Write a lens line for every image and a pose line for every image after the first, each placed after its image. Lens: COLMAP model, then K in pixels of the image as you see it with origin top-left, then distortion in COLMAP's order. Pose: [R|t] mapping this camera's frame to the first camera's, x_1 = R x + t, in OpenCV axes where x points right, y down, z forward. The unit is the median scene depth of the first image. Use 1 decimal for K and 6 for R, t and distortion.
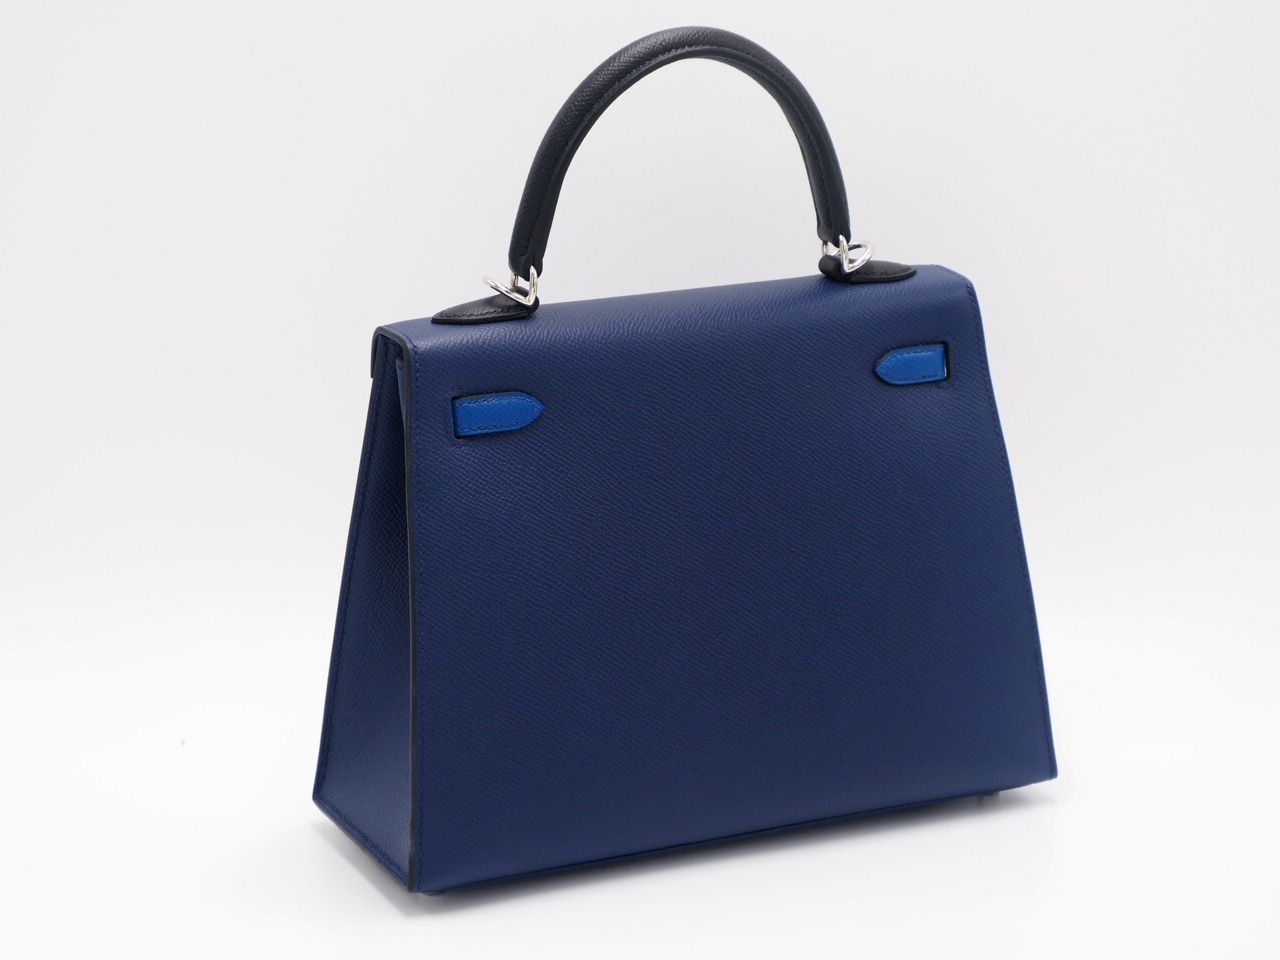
lens RADIAL K [[3394.9, 0, 639.4], [0, 3394.9, 475.7], [0, 0, 1]] dist [-0.305664, 0.000000]
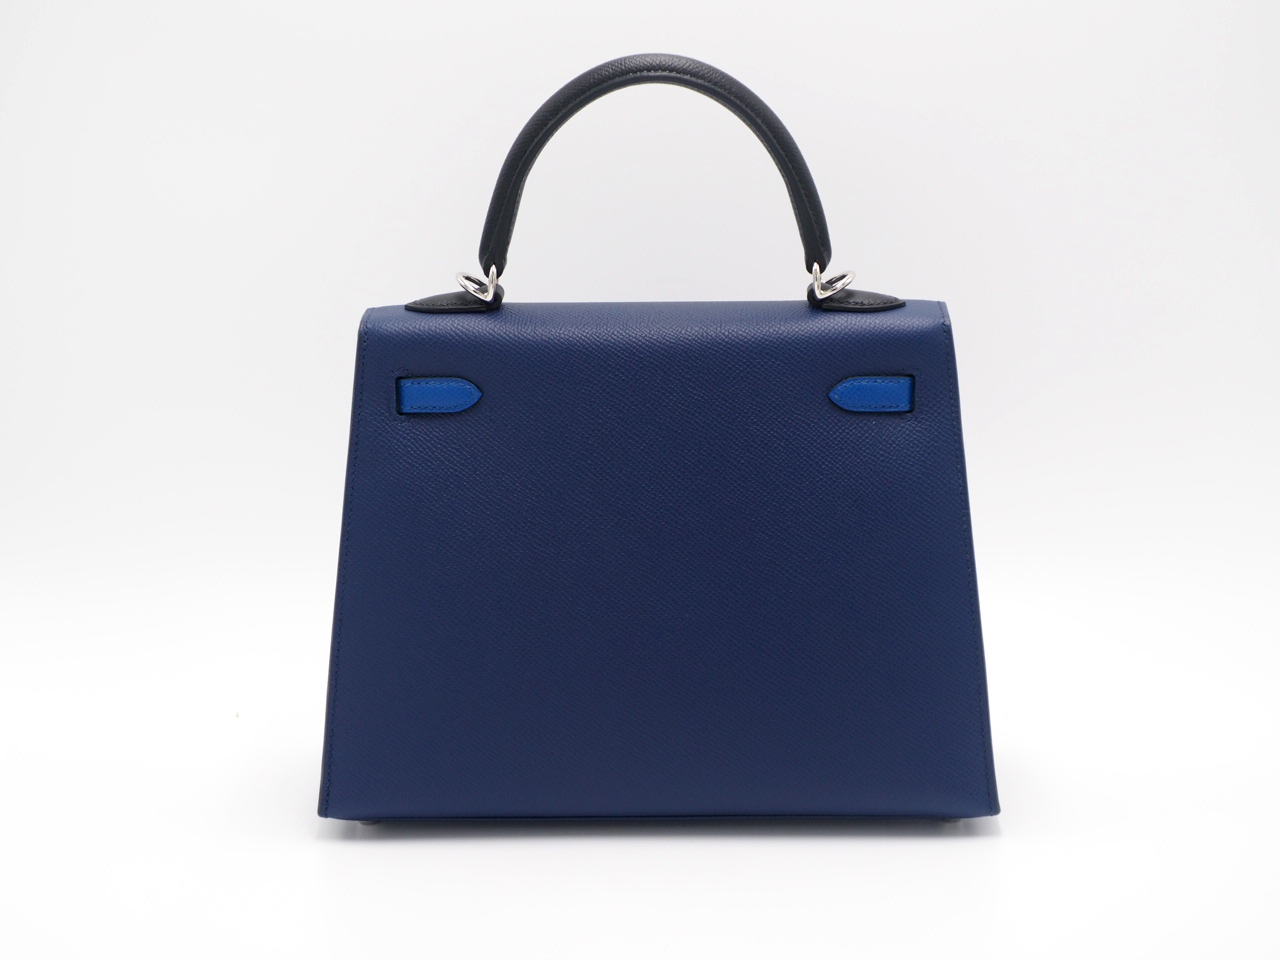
lens RADIAL K [[2916.2, 0, 642.8], [0, 2916.2, 479.0], [0, 0, 1]] dist [-0.240356, 0.000000]
pose [[0.907375, 0.109213, -0.405886, 0.391772], [-0.110652, 0.993658, 0.019999, -0.017301], [0.405496, 0.026766, 0.913705, 0.163157]]
